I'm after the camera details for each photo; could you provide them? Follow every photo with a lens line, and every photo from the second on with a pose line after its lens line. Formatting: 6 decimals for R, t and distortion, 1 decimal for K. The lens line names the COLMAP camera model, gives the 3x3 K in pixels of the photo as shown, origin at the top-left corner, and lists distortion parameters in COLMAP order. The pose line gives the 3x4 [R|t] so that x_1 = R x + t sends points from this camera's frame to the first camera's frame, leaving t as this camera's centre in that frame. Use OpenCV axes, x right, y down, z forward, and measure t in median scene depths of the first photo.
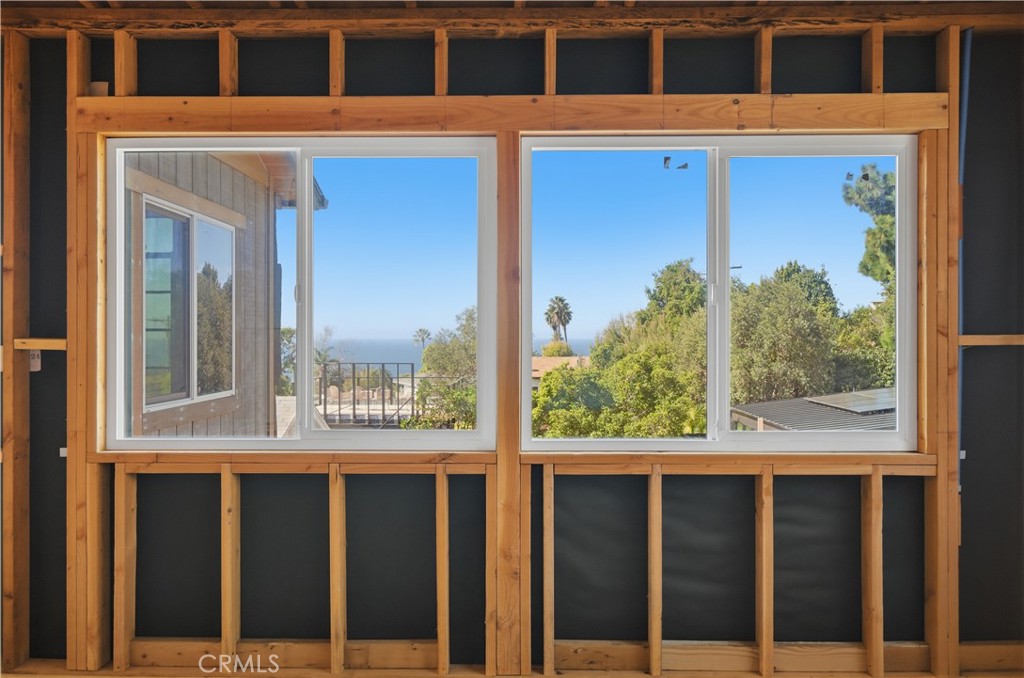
lens RADIAL K [[702.7, 0, 505.3], [0, 702.7, 335.6], [0, 0, 1]] dist [-0.012936, 0.001163]
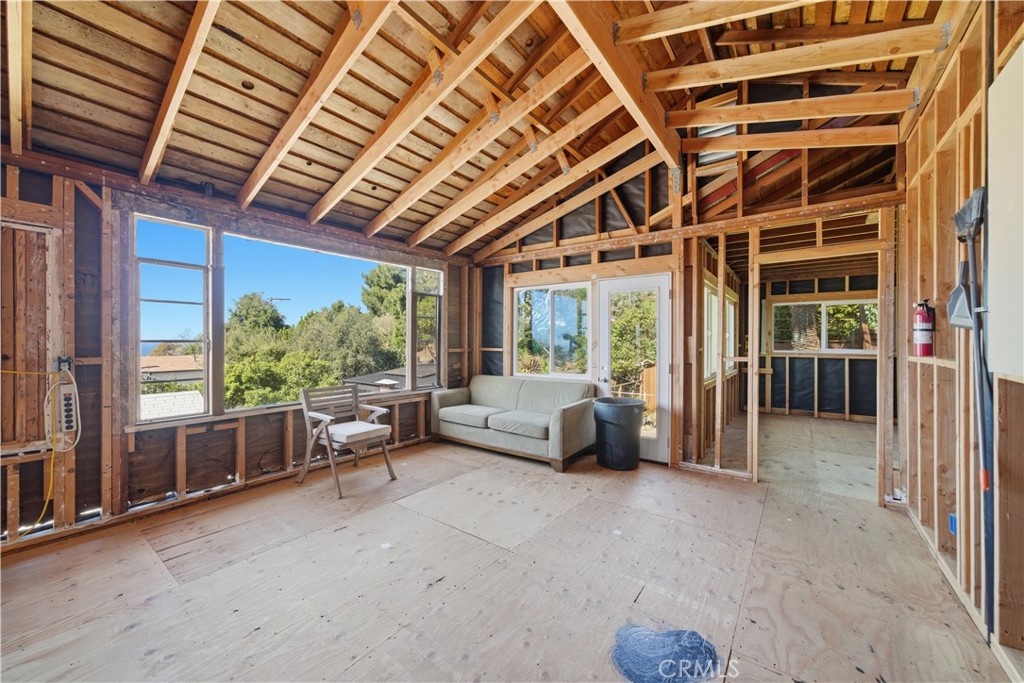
lens RADIAL K [[387.2, 0, 505.0], [0, 387.2, 336.5], [0, 0, 1]] dist [-0.017199, 0.003069]
pose [[0.611756, 0.011447, 0.790963, -1.881741], [-0.004214, 0.999928, -0.011212, -0.016931], [-0.791035, 0.003526, 0.611761, 0.516810]]
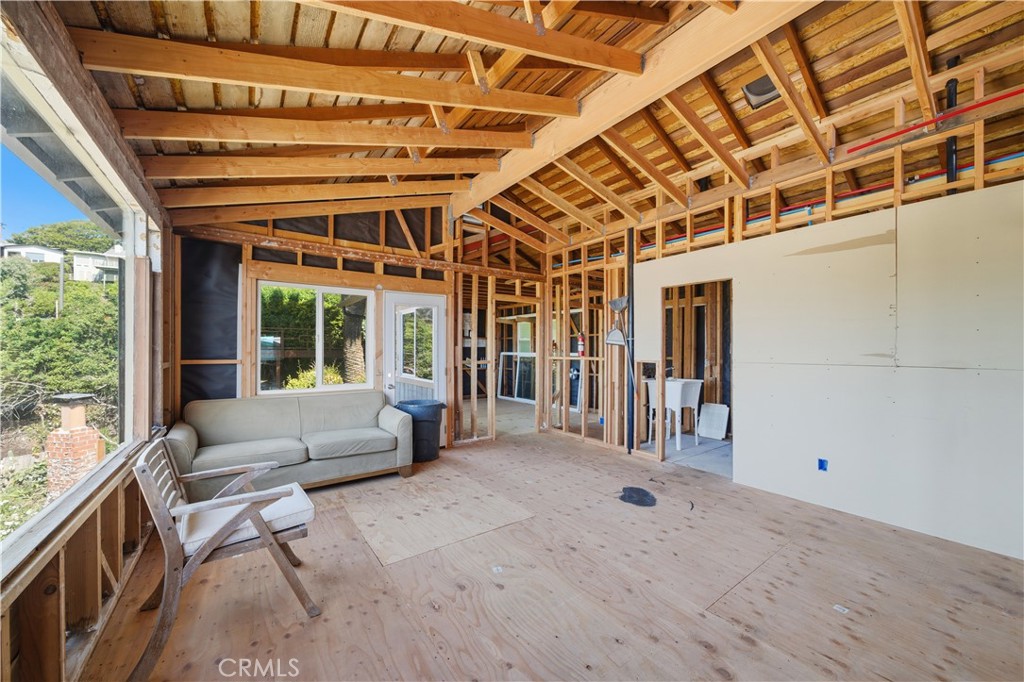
lens RADIAL K [[387.2, 0, 506.8], [0, 387.2, 346.5], [0, 0, 1]] dist [-0.017199, 0.003069]
pose [[-0.582880, 0.010070, 0.812496, -2.018177], [0.003687, 0.999946, -0.009747, -0.014521], [-0.812550, -0.002686, -0.582885, 1.621225]]
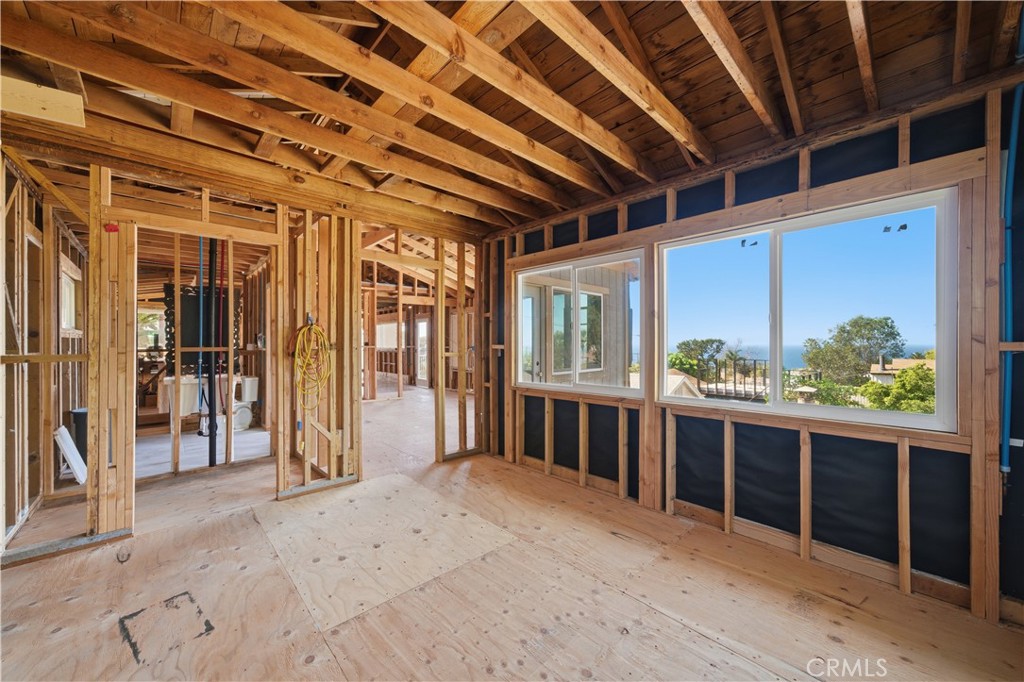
lens RADIAL K [[387.2, 0, 525.7], [0, 387.2, 345.2], [0, 0, 1]] dist [-0.017199, 0.003069]
pose [[0.705593, 0.002307, -0.708614, 0.529091], [0.001151, 0.999990, 0.004401, -0.000150], [0.708616, -0.003921, 0.705583, -0.053661]]
